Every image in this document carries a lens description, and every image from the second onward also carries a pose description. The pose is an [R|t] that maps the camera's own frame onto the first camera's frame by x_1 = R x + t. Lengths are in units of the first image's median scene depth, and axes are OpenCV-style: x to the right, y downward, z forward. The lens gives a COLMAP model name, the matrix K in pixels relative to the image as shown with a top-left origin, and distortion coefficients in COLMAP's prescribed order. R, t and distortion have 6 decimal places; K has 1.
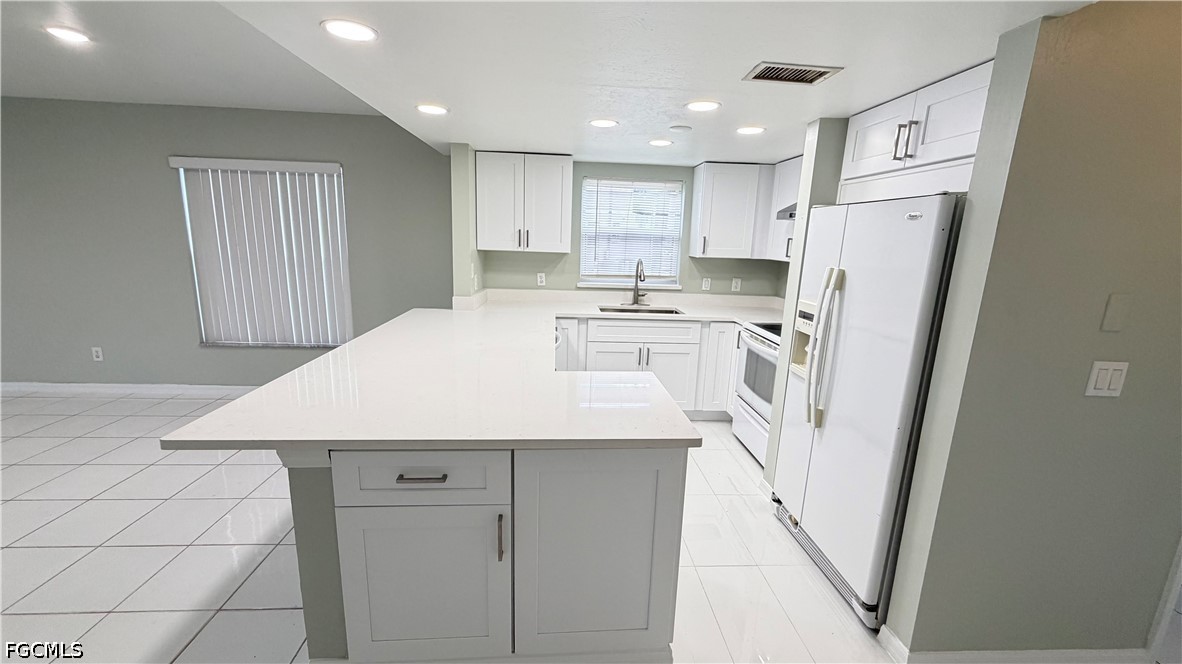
lens RADIAL K [[473.2, 0, 583.7], [0, 473.2, 338.2], [0, 0, 1]] dist [0.000439, -0.000088]
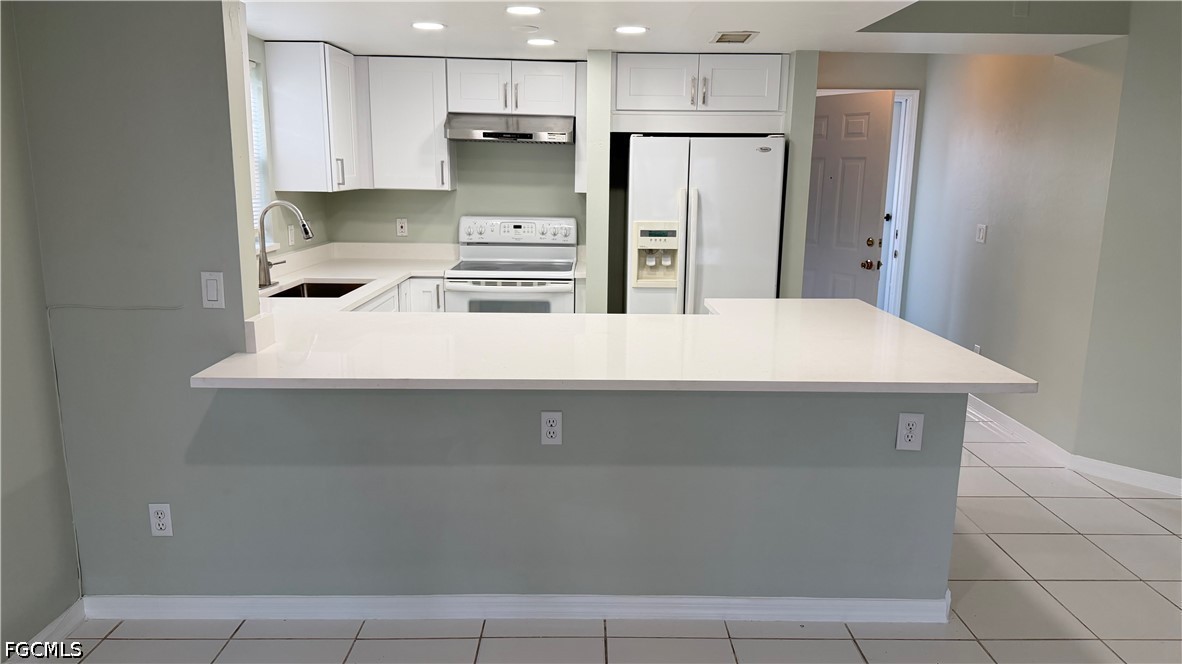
lens RADIAL K [[813.3, 0, 595.7], [0, 813.3, 333.0], [0, 0, 1]] dist [0.000635, -0.002759]
pose [[0.051789, -0.235437, 0.970509, -1.014247], [0.196479, 0.955221, 0.221244, -0.146186], [-0.979139, 0.179226, 0.095729, 0.491165]]
